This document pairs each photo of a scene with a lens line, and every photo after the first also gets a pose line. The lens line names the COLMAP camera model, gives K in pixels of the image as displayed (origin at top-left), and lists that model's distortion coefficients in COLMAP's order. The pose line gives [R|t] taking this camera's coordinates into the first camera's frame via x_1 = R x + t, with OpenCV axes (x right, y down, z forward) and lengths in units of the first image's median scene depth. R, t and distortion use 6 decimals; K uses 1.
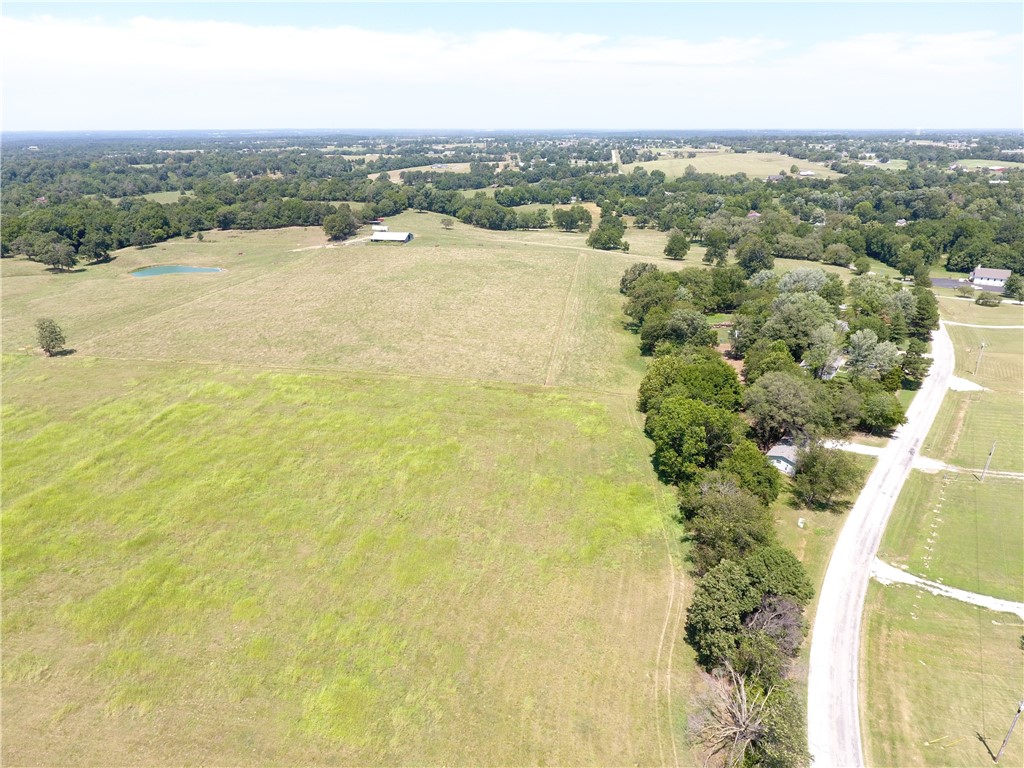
lens RADIAL K [[601.5, 0, 512.0], [0, 601.5, 384.0], [0, 0, 1]] dist [-0.000457, -0.001191]
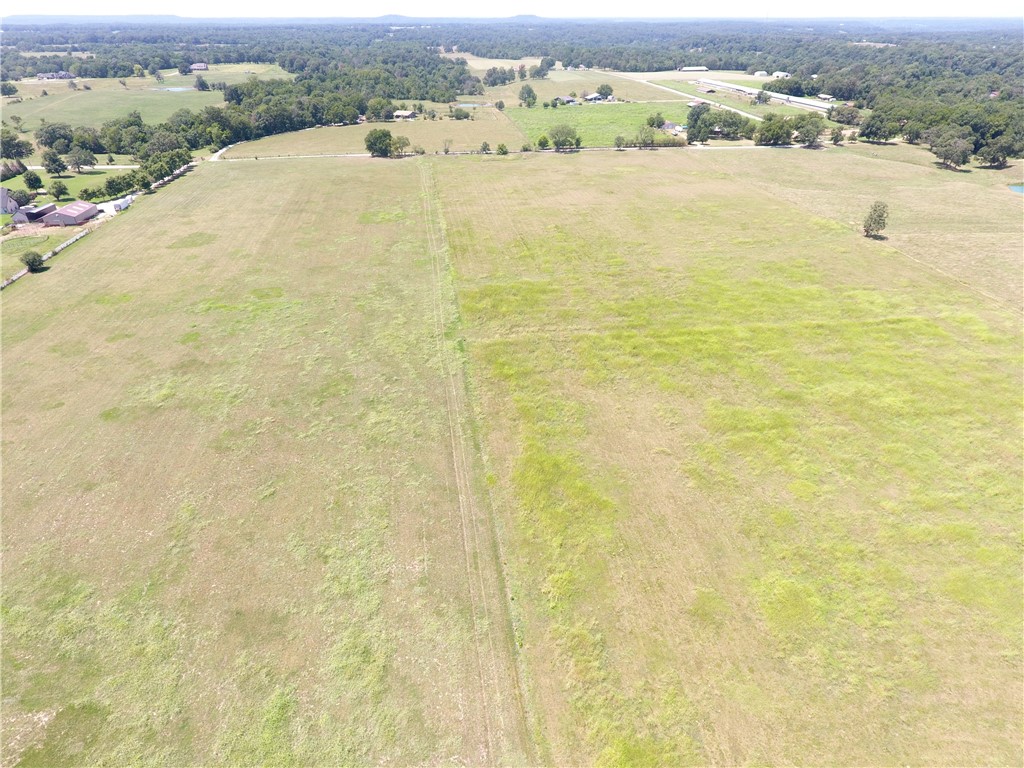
lens RADIAL K [[601.5, 0, 512.0], [0, 601.5, 384.0], [0, 0, 1]] dist [-0.000457, -0.001191]
pose [[0.273153, 0.508162, -0.816798, 0.119350], [-0.380039, 0.837023, 0.393653, -0.008675], [0.883718, 0.202887, 0.421757, 0.018504]]
